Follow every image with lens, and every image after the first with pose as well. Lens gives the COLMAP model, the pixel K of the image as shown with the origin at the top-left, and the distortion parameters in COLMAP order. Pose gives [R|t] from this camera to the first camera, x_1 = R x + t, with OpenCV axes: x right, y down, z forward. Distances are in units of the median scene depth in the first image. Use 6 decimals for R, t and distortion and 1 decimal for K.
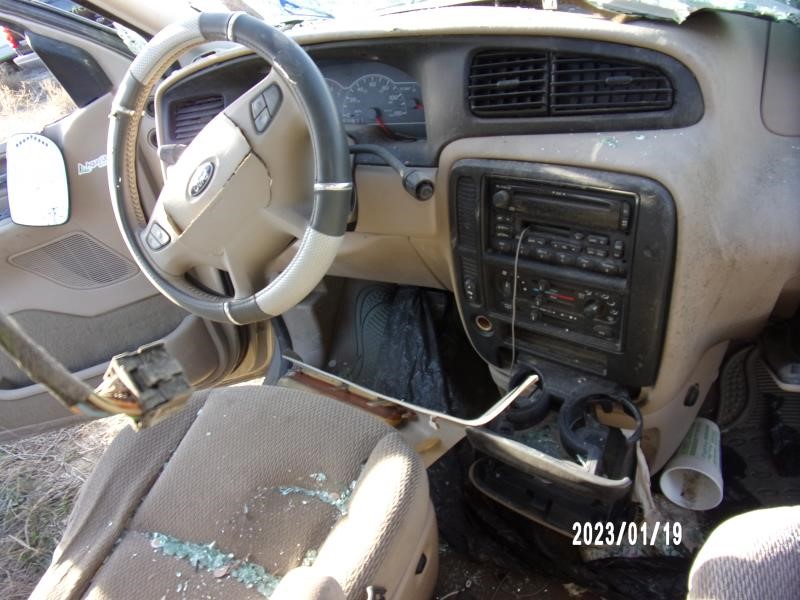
lens RADIAL K [[566.0, 0, 389.8], [0, 566.0, 301.3], [0, 0, 1]] dist [-0.004664, -0.006176]
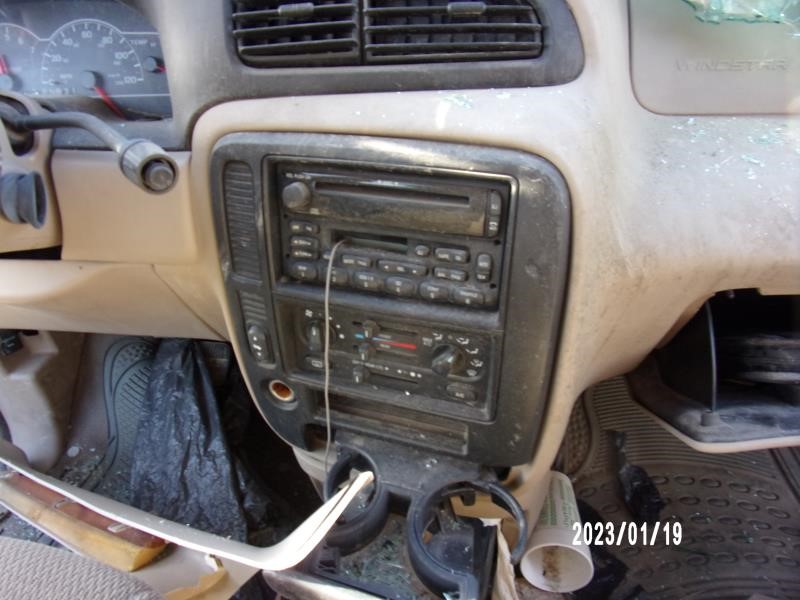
lens RADIAL K [[566.0, 0, 389.8], [0, 566.0, 301.3], [0, 0, 1]] dist [-0.004664, -0.006176]
pose [[0.935148, -0.053192, 0.350242, 0.066361], [0.075391, 0.995897, -0.050046, -0.025671], [-0.346143, 0.073206, 0.935321, 0.377910]]
